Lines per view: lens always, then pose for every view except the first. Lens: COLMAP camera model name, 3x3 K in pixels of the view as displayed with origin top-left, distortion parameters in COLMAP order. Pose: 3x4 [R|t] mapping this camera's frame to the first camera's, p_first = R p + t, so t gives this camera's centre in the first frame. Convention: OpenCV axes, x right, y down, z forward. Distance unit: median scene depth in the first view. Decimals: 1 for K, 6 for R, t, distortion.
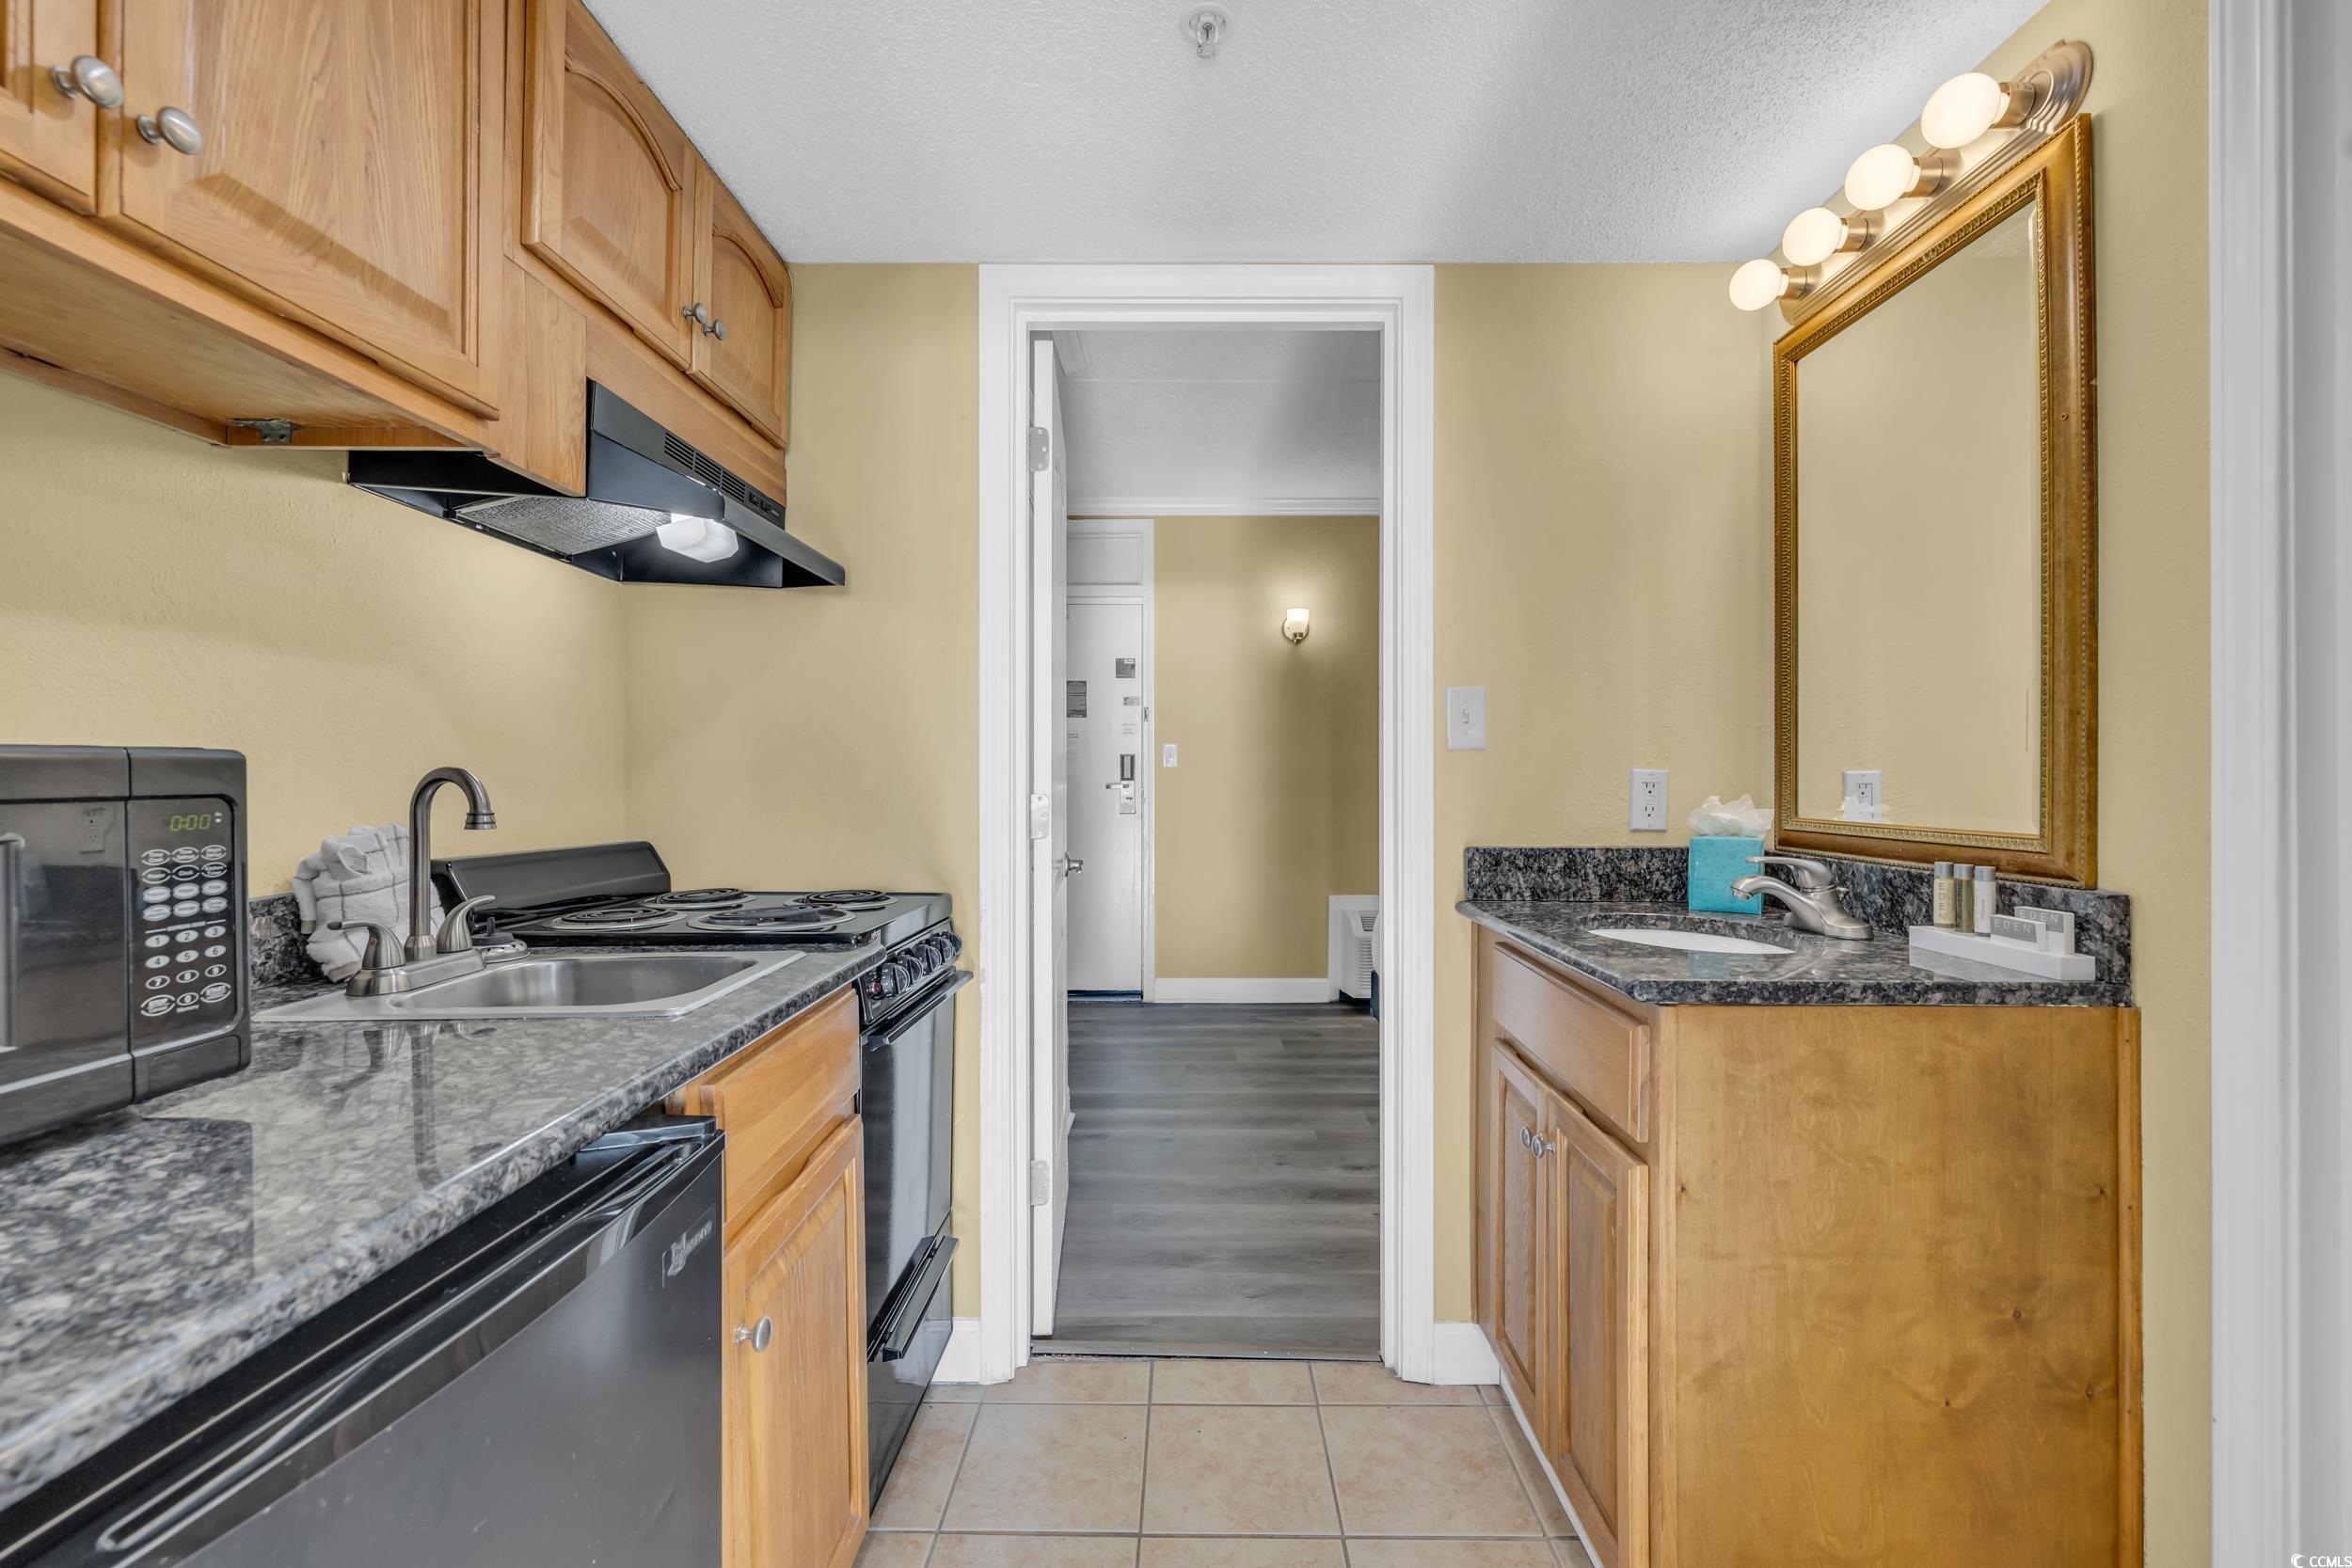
lens RADIAL K [[1028.9, 0, 1179.4], [0, 1028.9, 765.1], [0, 0, 1]] dist [0.007794, 0.000960]
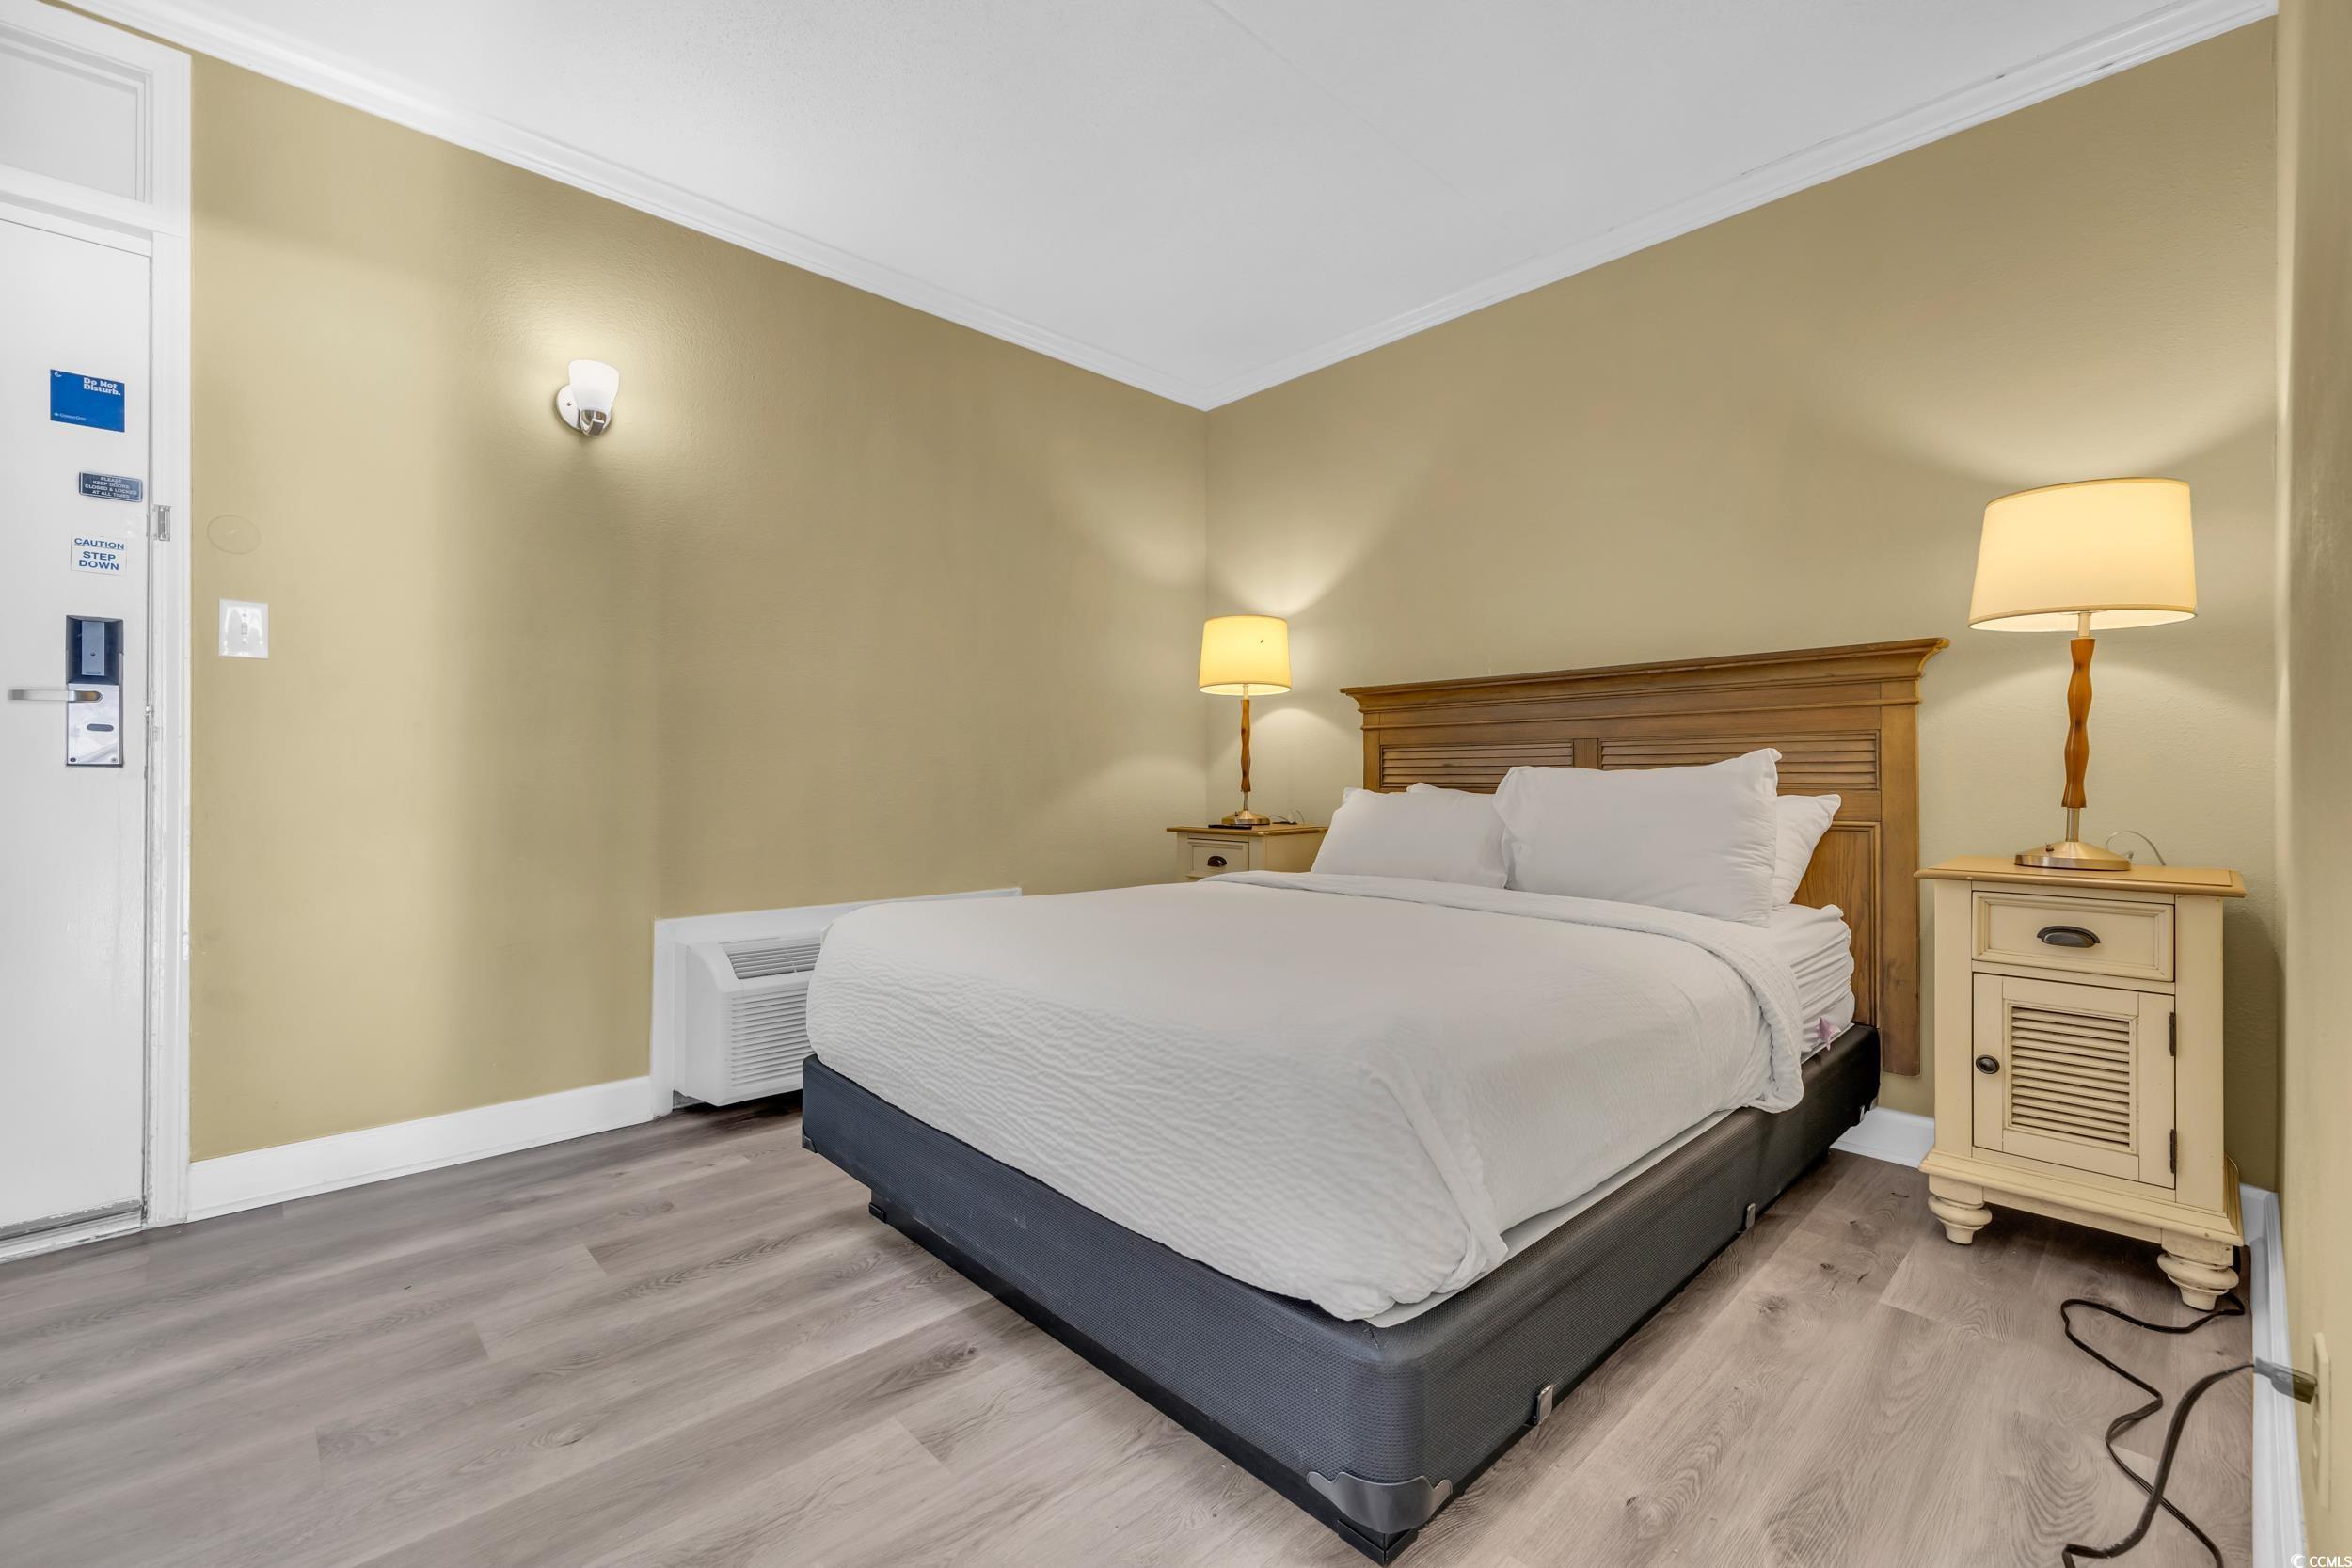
lens RADIAL K [[1028.9, 0, 1214.5], [0, 1028.9, 764.5], [0, 0, 1]] dist [0.007794, 0.000960]
pose [[0.724555, 0.004677, 0.689201, -0.015892], [-0.005481, 0.999984, -0.001023, 0.052059], [-0.689195, -0.003036, 0.724570, 0.477216]]
